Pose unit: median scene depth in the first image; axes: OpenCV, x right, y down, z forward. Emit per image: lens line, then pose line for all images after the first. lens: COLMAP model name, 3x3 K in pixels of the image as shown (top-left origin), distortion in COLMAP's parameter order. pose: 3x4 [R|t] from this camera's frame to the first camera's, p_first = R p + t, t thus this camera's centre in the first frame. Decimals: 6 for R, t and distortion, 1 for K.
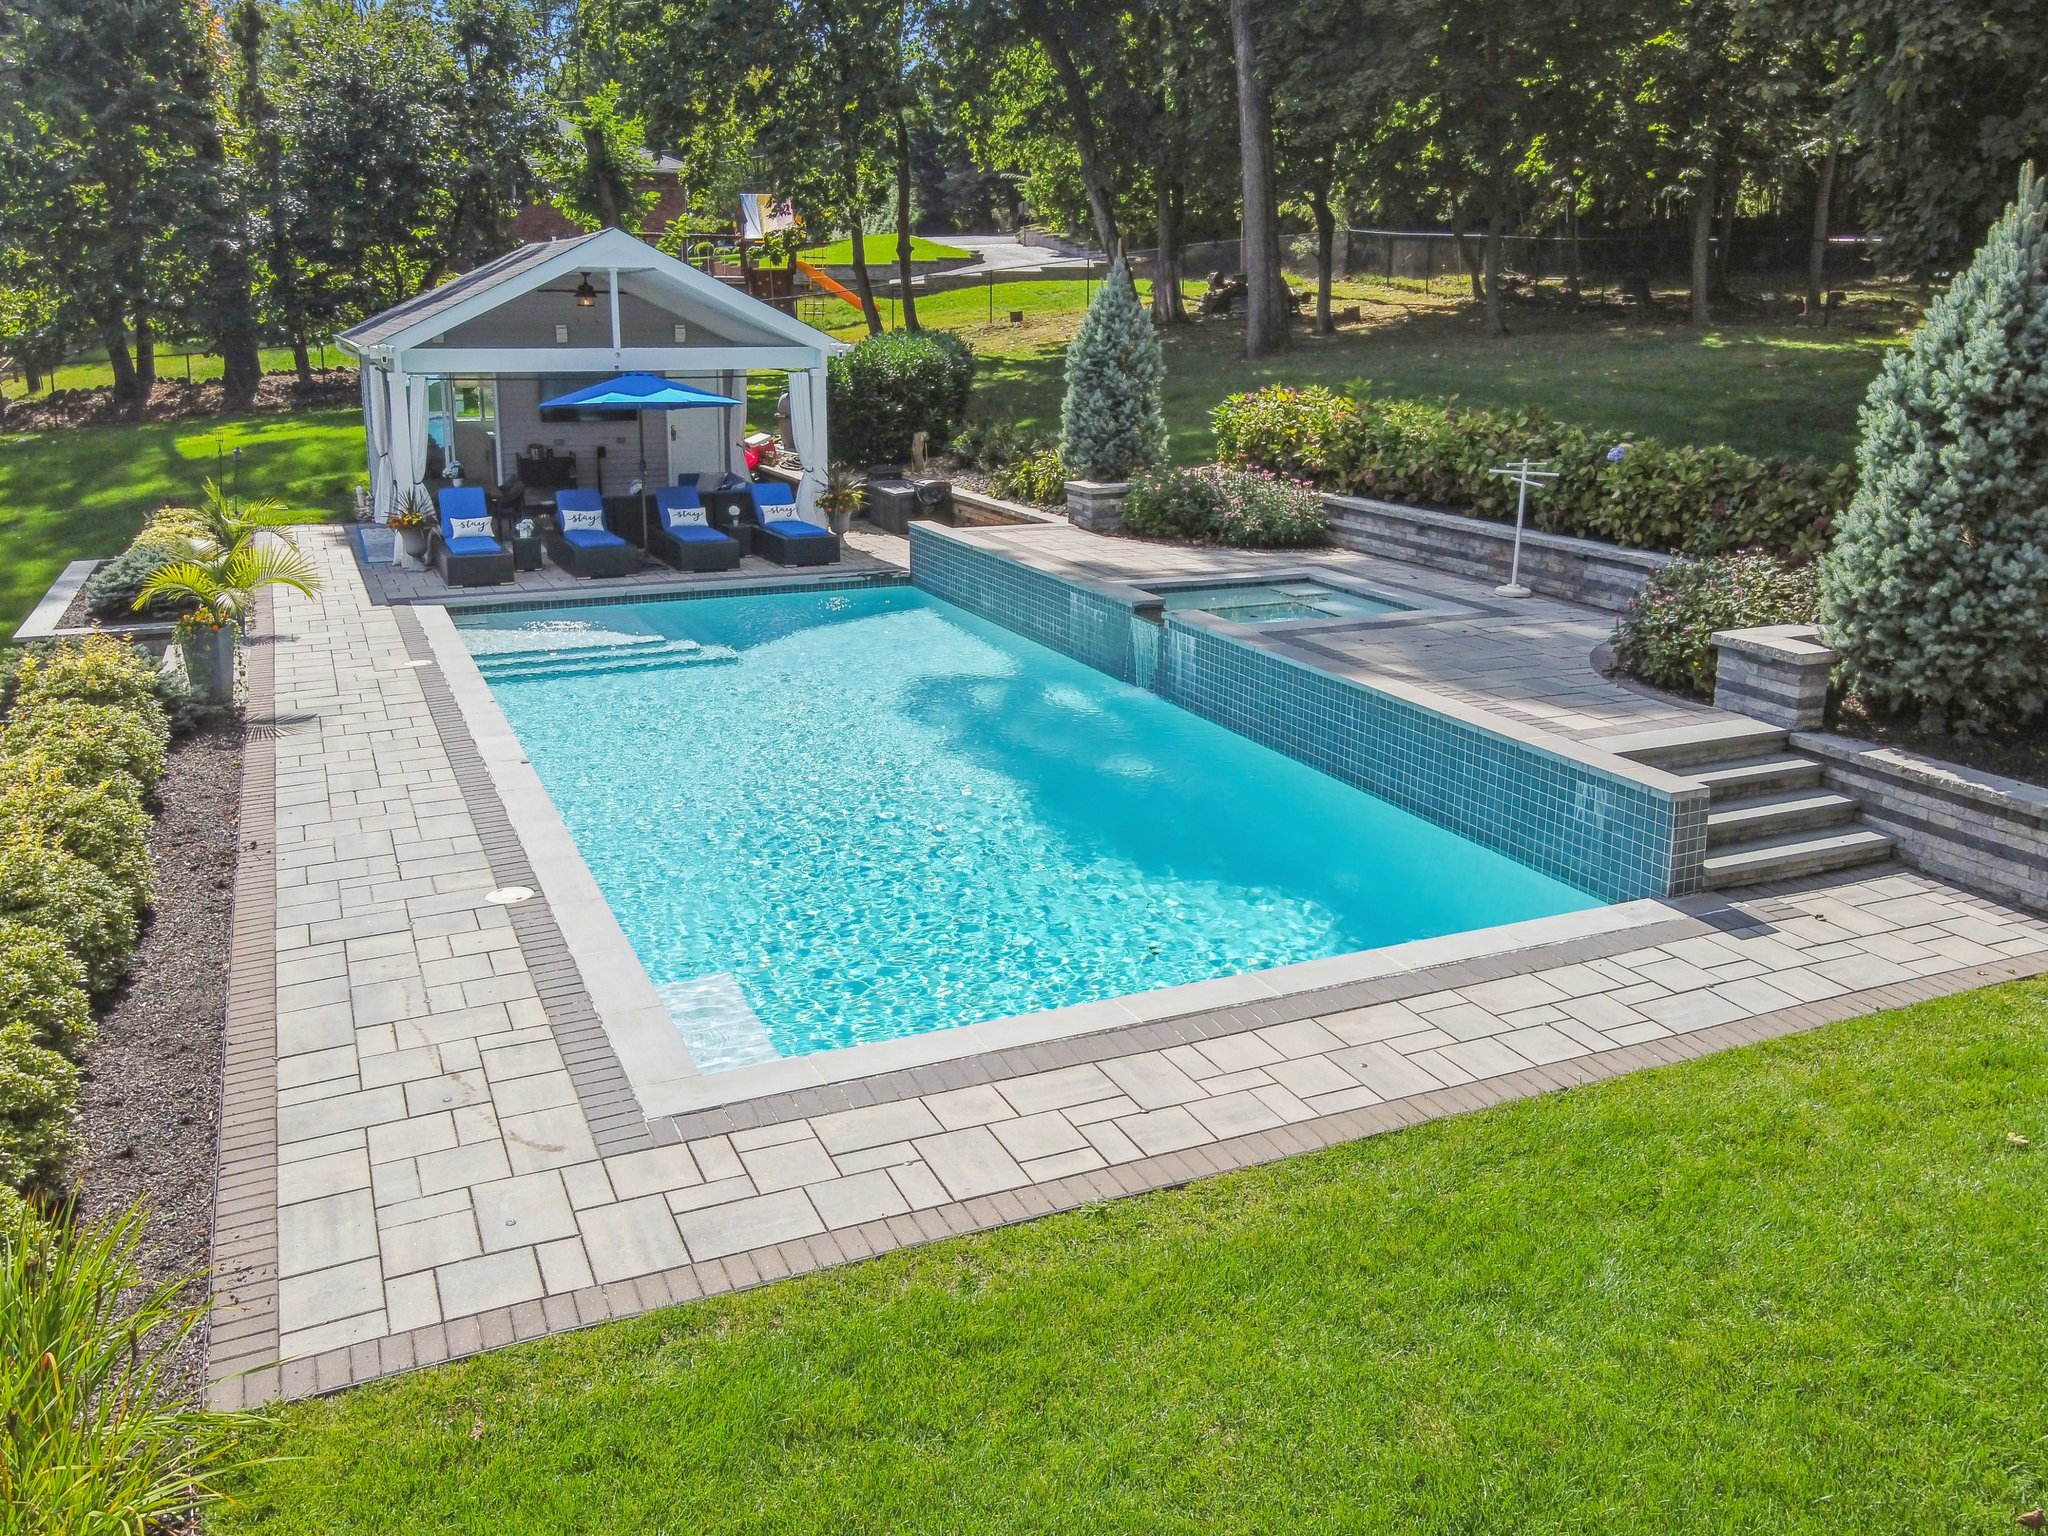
lens RADIAL K [[1620.5, 0, 1046.9], [0, 1620.5, 655.5], [0, 0, 1]] dist [0.005865, 0.009329]
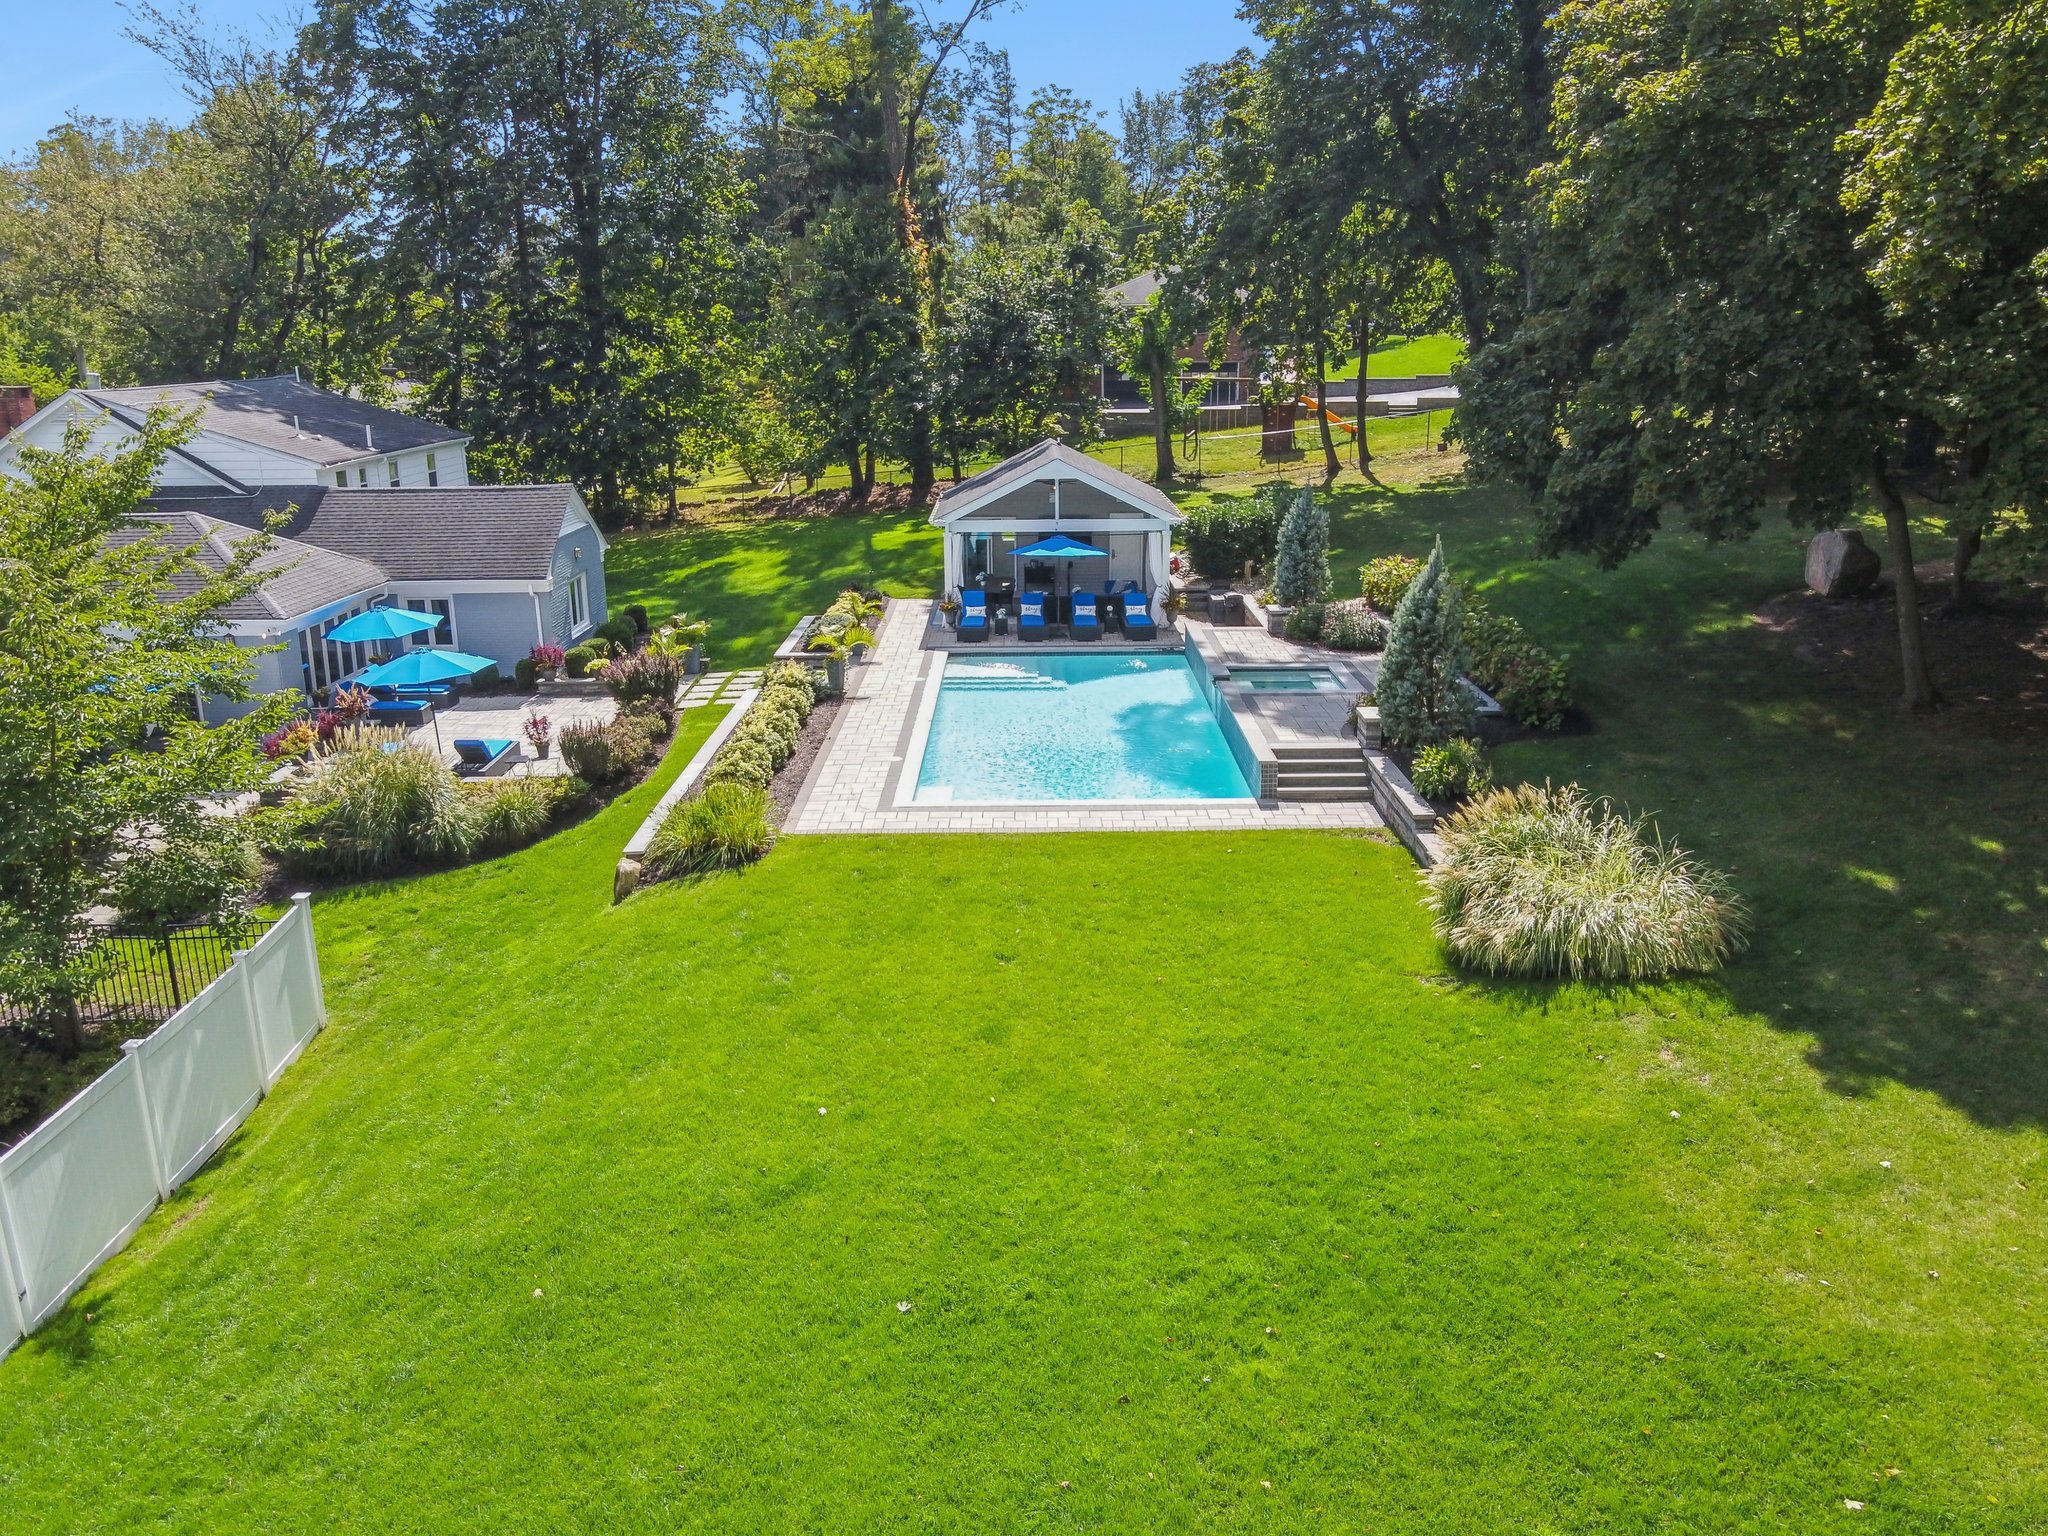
lens RADIAL K [[1580.3, 0, 1139.0], [0, 1580.3, 764.8], [0, 0, 1]] dist [-0.006549, -0.002832]
pose [[0.933678, 0.092644, -0.345923, 0.520549], [-0.074415, 0.995064, 0.065644, -0.033630], [0.350298, -0.035549, 0.935964, -0.753615]]
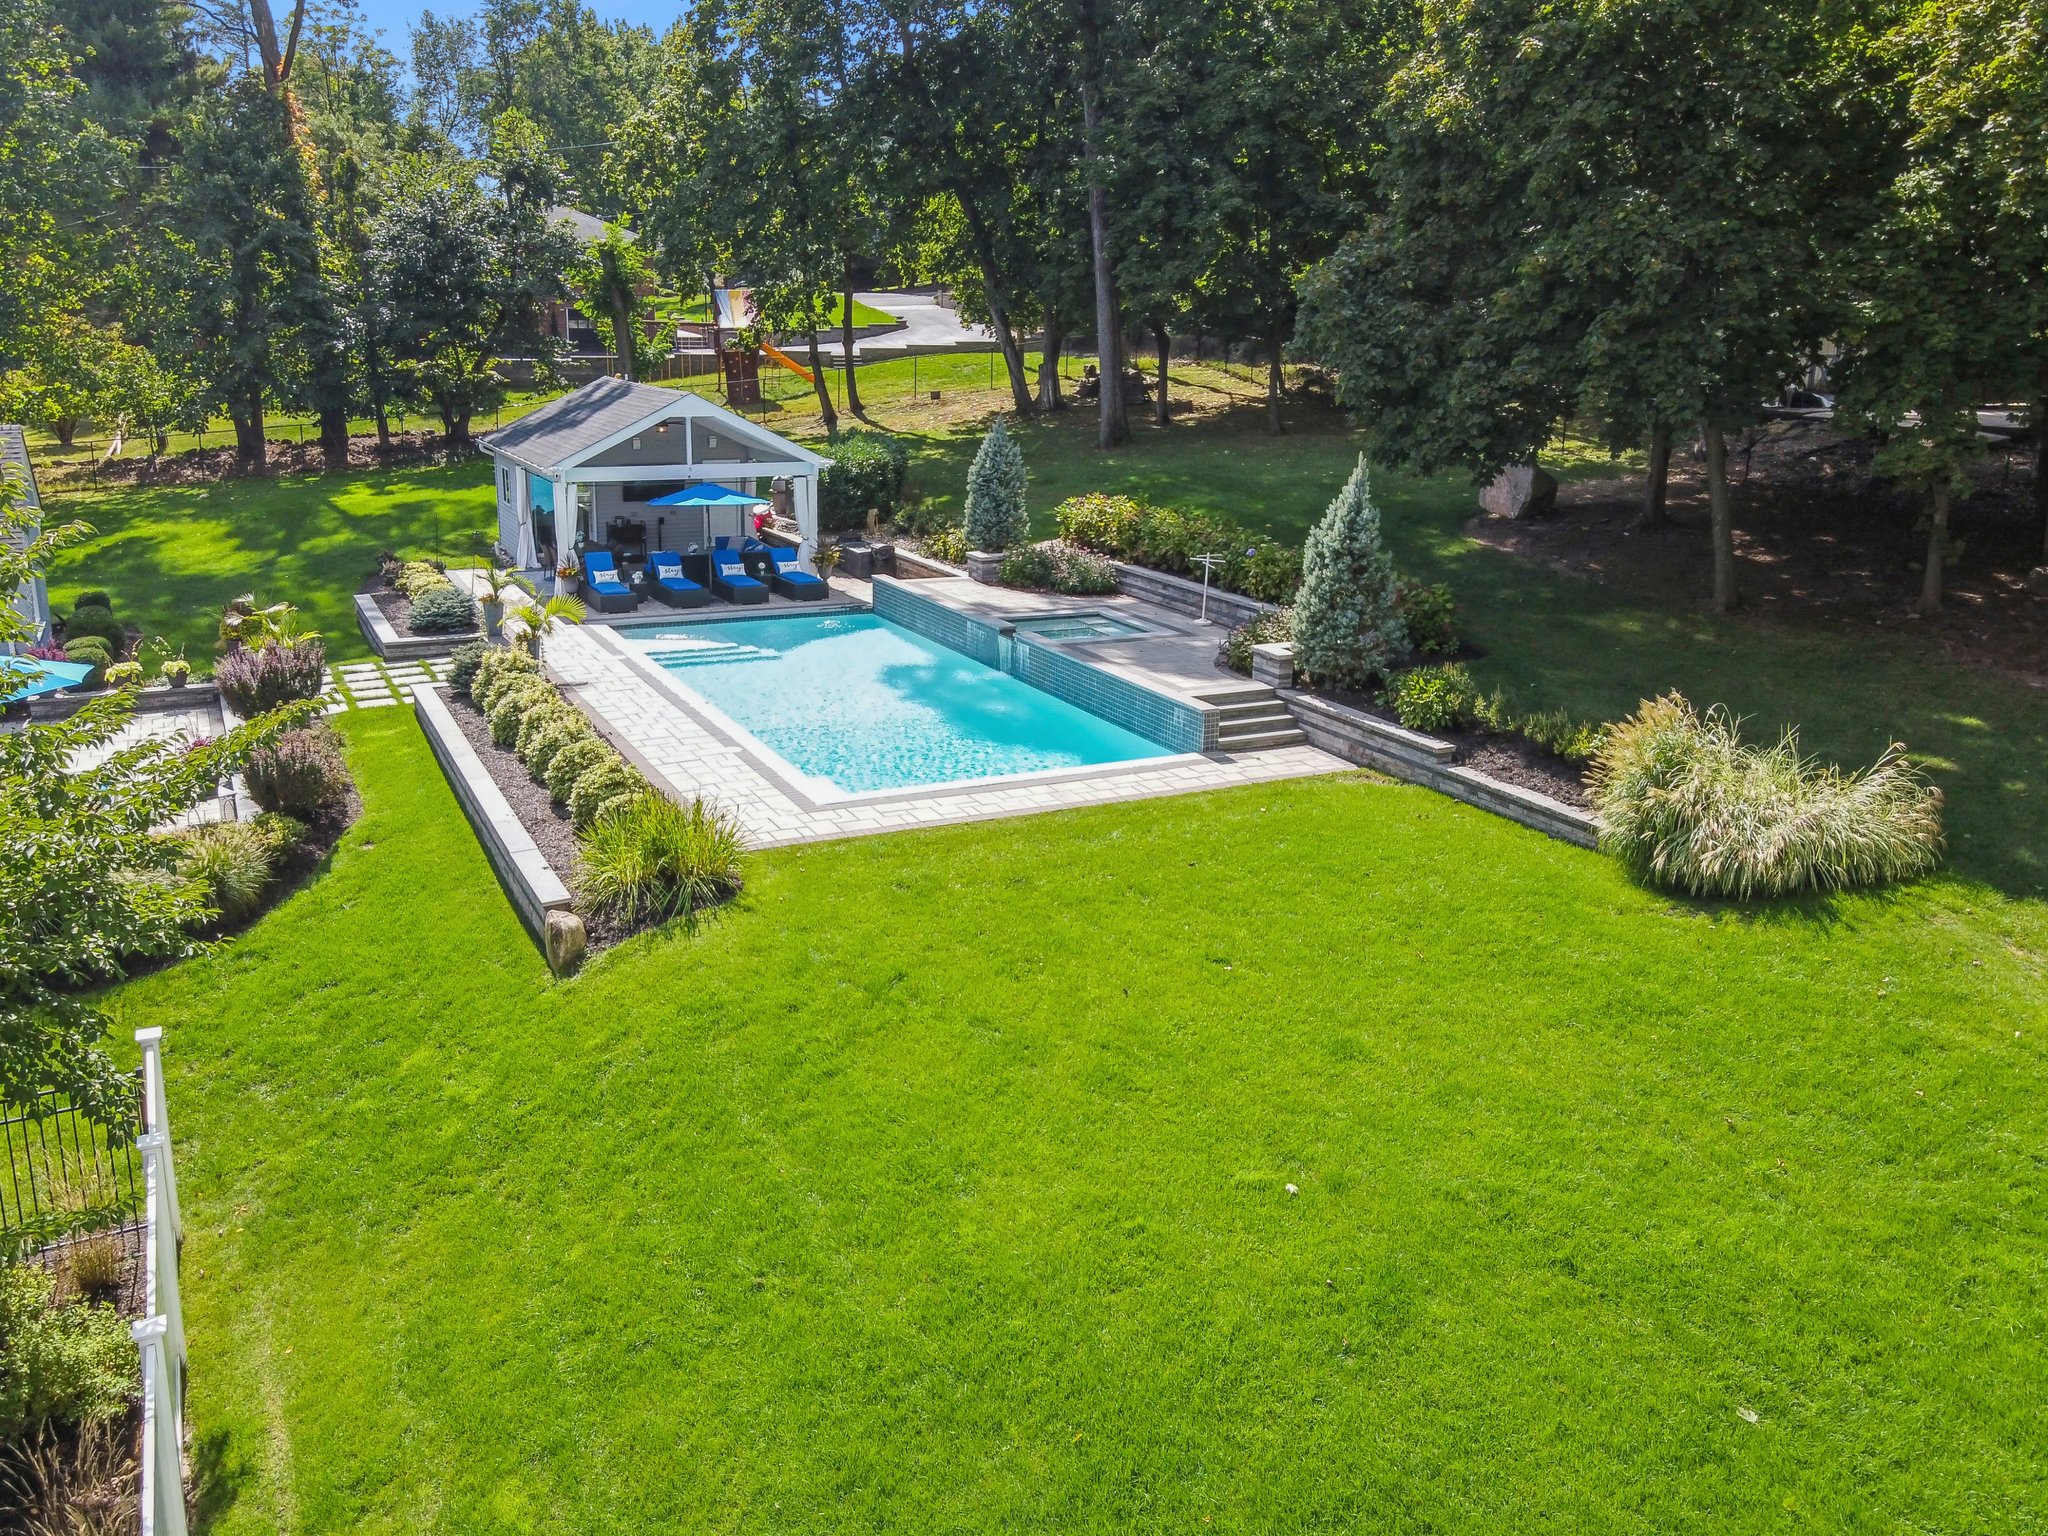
lens RADIAL K [[1598.3, 0, 1087.9], [0, 1598.3, 702.7], [0, 0, 1]] dist [-0.002886, 0.009155]
pose [[0.996908, 0.003181, 0.078511, 0.007179], [-0.005197, 0.999662, 0.025479, 0.005368], [-0.078404, -0.025808, 0.996588, -0.660478]]
